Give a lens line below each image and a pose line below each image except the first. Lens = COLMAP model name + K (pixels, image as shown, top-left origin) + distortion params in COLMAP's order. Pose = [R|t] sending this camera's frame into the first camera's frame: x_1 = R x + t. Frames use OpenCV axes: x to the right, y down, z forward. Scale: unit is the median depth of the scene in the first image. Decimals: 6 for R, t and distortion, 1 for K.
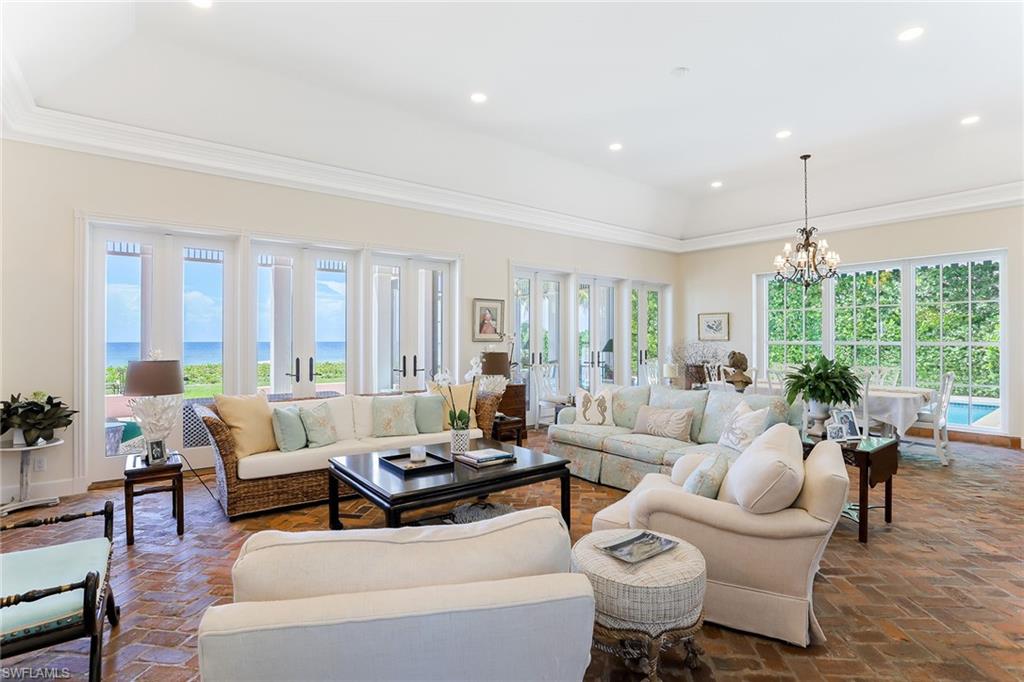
lens RADIAL K [[497.8, 0, 506.6], [0, 497.8, 338.7], [0, 0, 1]] dist [-0.062115, 0.025733]
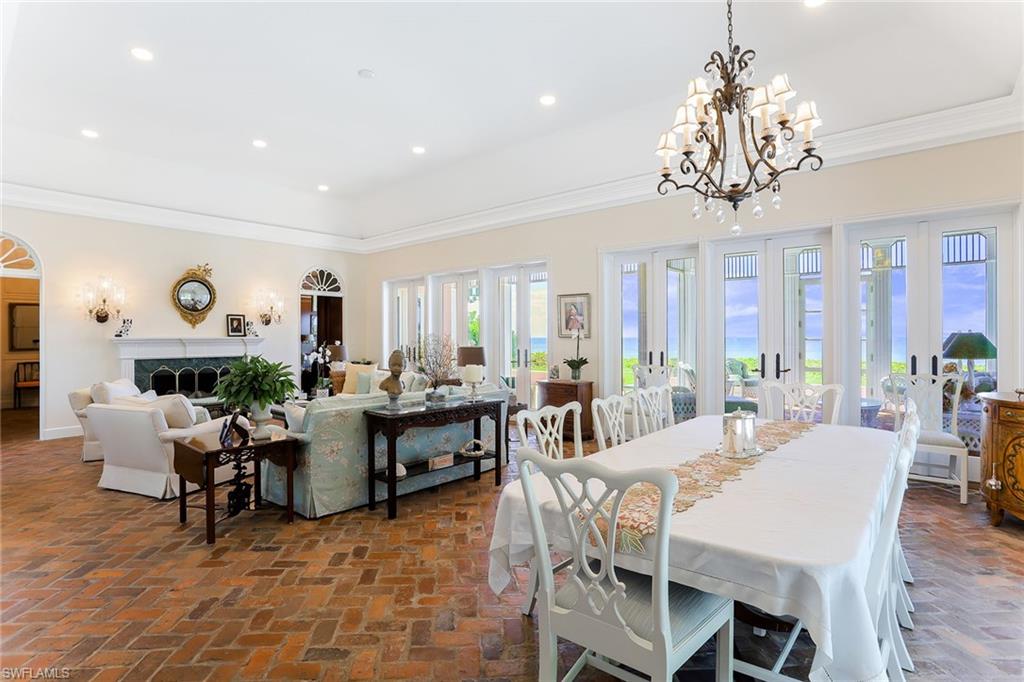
lens RADIAL K [[489.3, 0, 514.1], [0, 489.3, 334.5], [0, 0, 1]] dist [-0.056116, 0.024154]
pose [[0.245112, 0.001207, -0.969494, 0.902304], [0.001136, 0.999998, 0.001532, -0.001311], [0.969494, -0.001477, 0.245111, 0.667759]]
